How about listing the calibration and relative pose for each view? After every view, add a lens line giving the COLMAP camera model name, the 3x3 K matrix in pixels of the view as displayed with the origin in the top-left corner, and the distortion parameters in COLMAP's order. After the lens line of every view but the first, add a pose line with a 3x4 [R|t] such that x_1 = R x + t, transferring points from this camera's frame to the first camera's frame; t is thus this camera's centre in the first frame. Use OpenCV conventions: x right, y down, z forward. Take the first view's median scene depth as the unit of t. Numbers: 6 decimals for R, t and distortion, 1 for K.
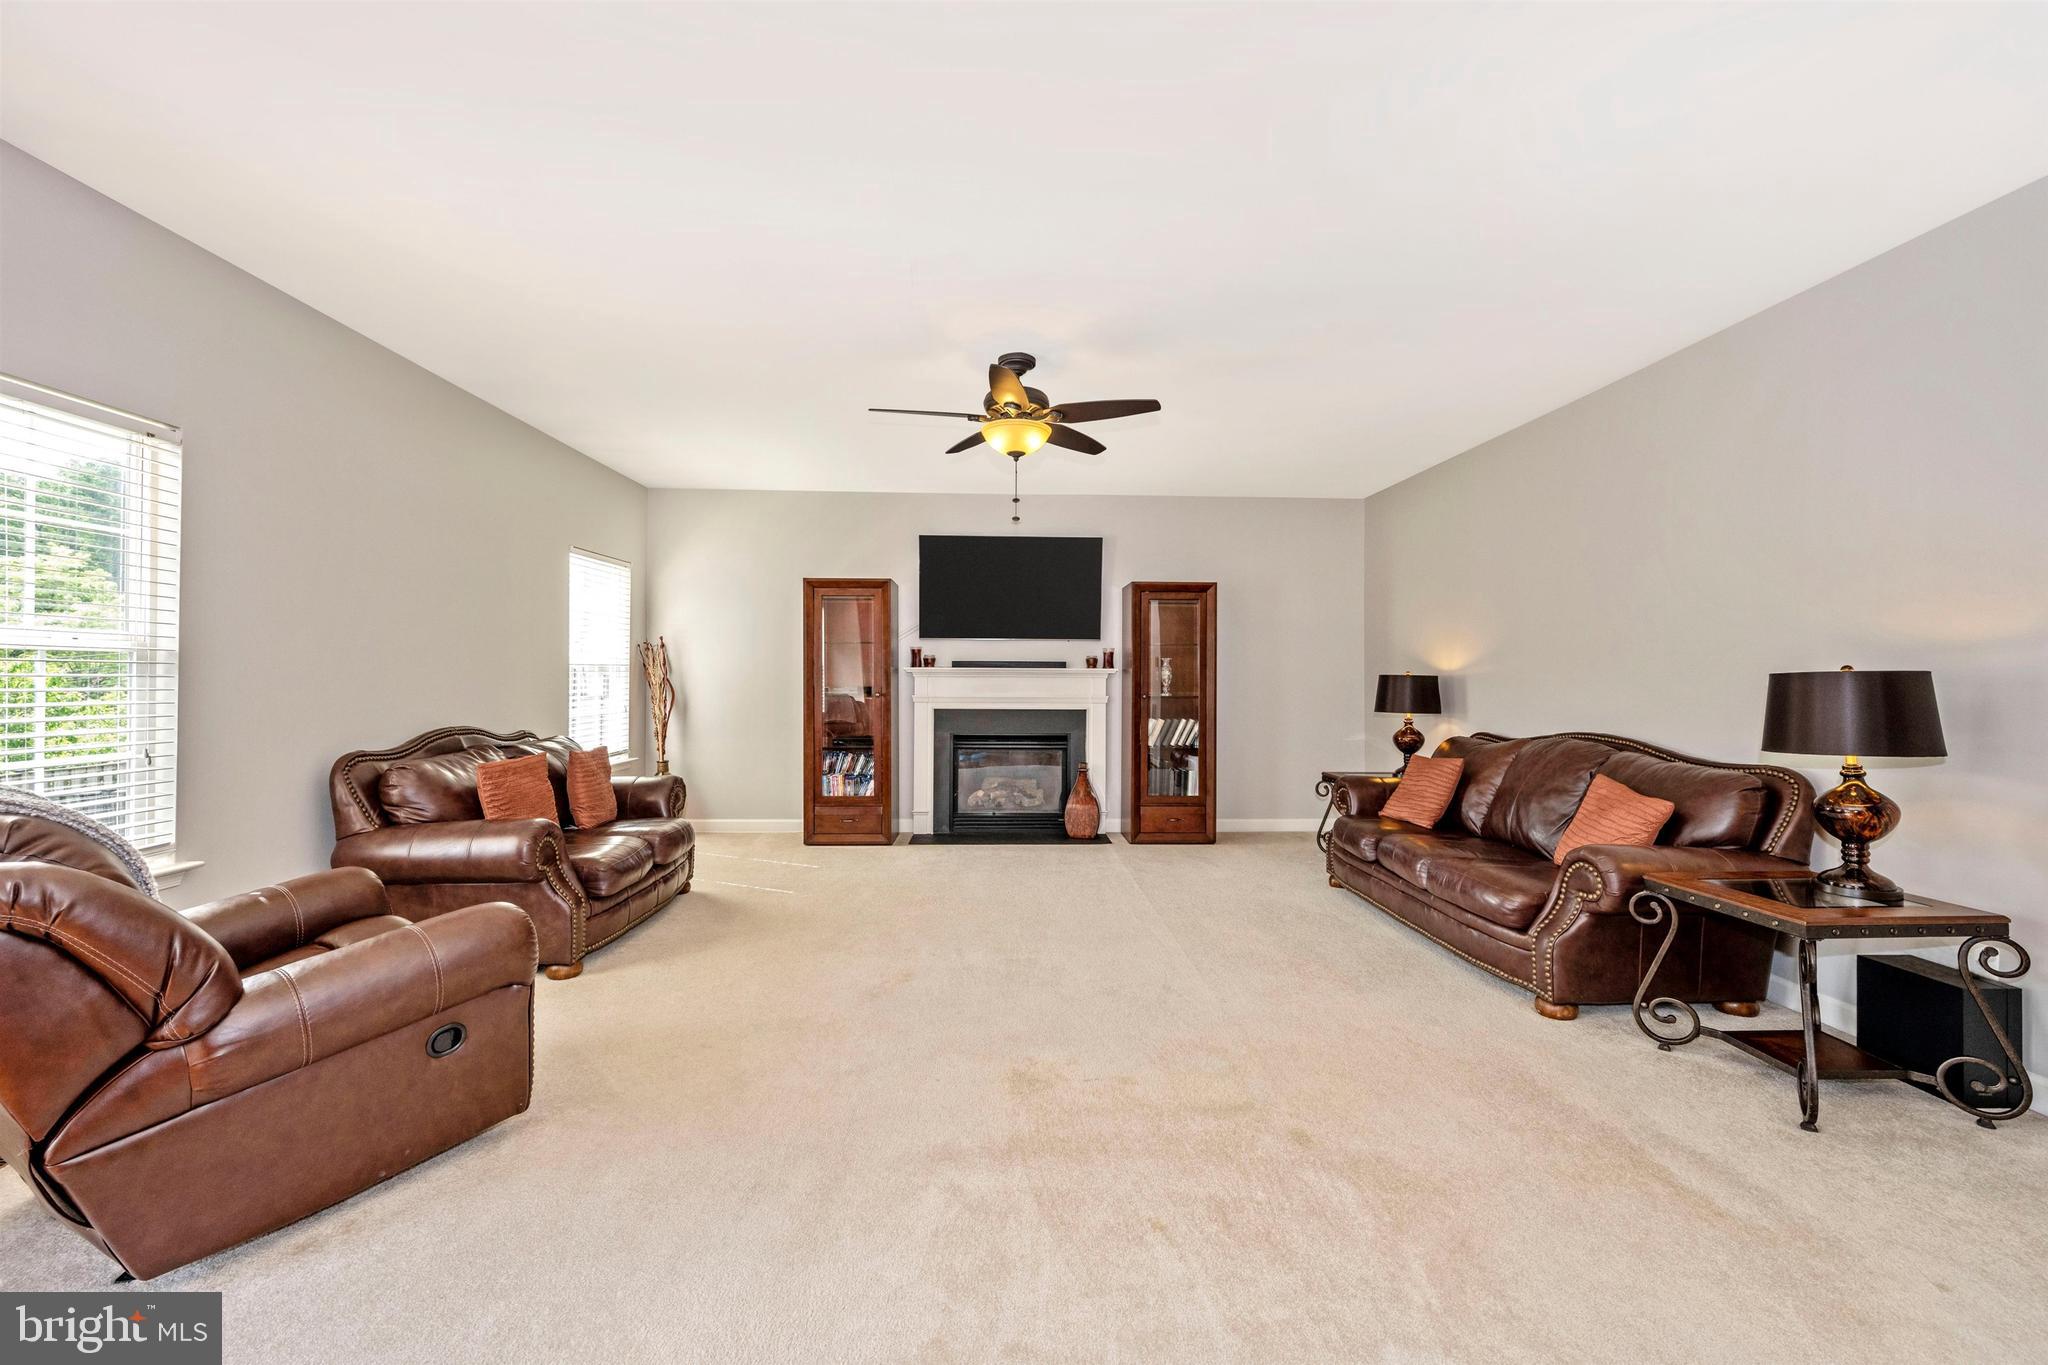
lens RADIAL K [[821.7, 0, 1009.0], [0, 821.7, 676.7], [0, 0, 1]] dist [-0.002260, -0.000340]
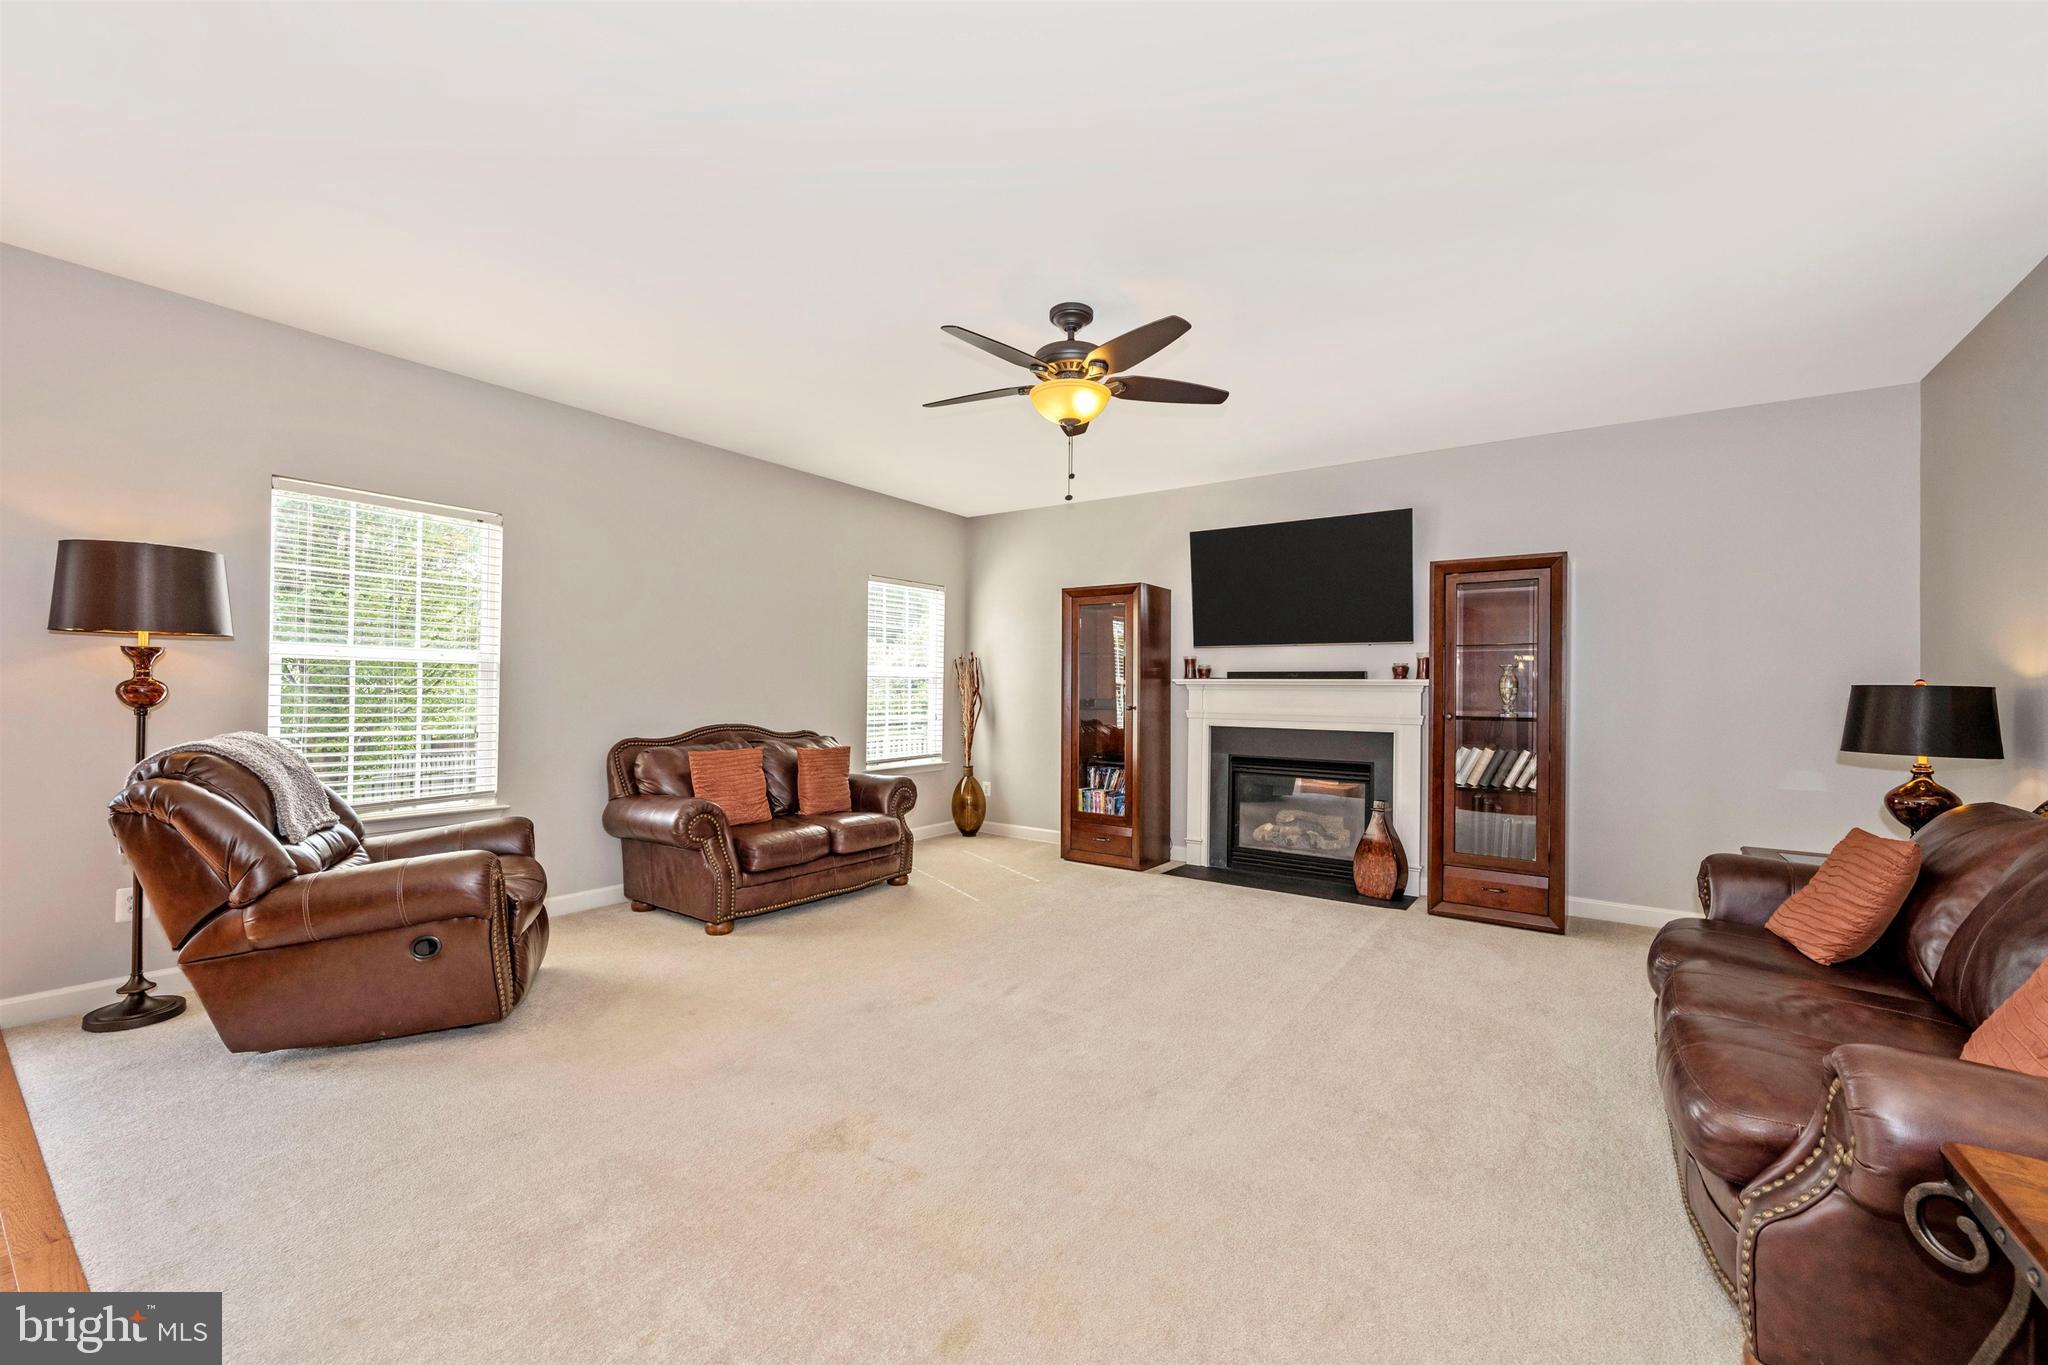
lens RADIAL K [[821.7, 0, 1014.2], [0, 821.7, 691.8], [0, 0, 1]] dist [-0.002260, -0.000340]
pose [[0.794668, 0.004714, -0.607026, 0.291332], [-0.009695, 0.999941, -0.004926, 0.009113], [0.606967, 0.009800, 0.794667, 0.172663]]
